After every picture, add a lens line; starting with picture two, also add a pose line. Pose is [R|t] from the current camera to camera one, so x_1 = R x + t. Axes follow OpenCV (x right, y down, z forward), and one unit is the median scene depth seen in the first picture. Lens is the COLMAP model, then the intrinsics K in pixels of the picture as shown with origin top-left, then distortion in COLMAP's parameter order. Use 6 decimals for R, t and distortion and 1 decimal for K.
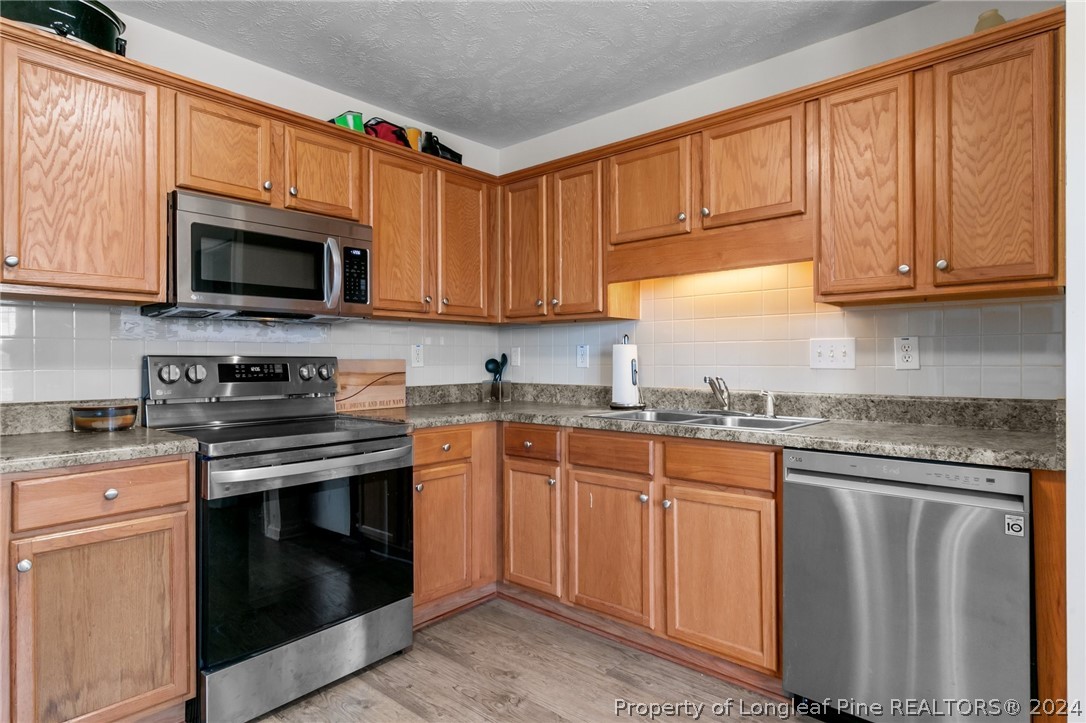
lens RADIAL K [[586.0, 0, 540.9], [0, 586.0, 361.1], [0, 0, 1]] dist [-0.001010, 0.003744]
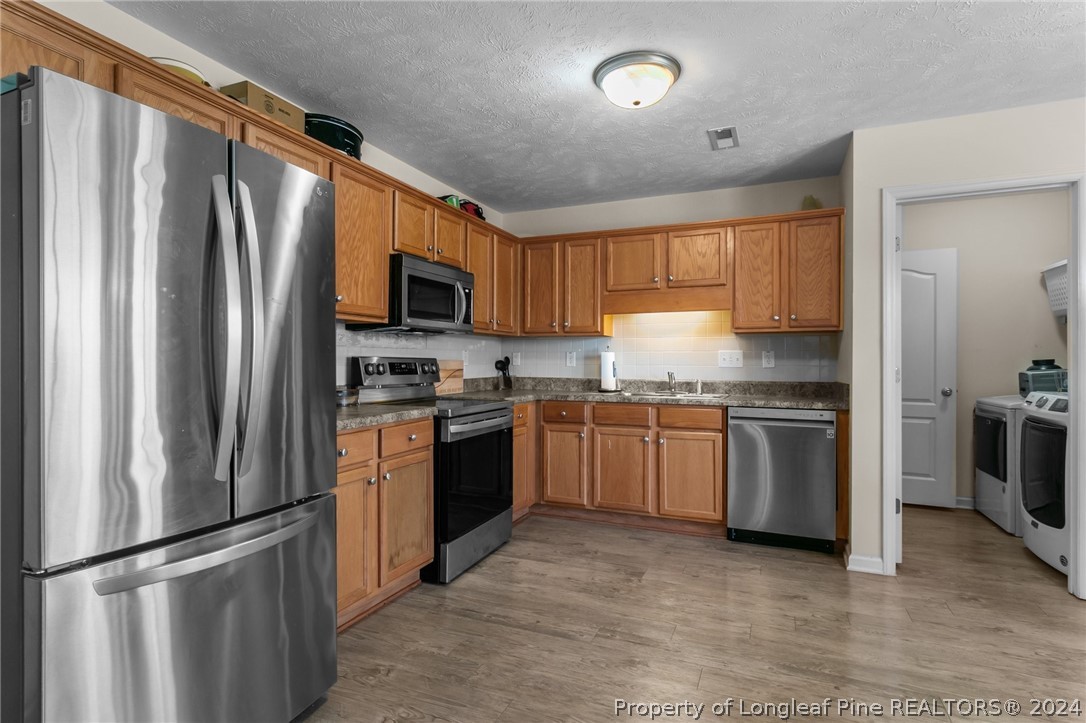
lens RADIAL K [[542.3, 0, 544.3], [0, 542.3, 361.8], [0, 0, 1]] dist [0.022762, -0.002906]
pose [[0.949992, 0.007095, 0.312194, -0.596351], [-0.007061, 0.999974, -0.001241, 0.001615], [-0.312195, -0.001026, 0.950018, -0.443340]]
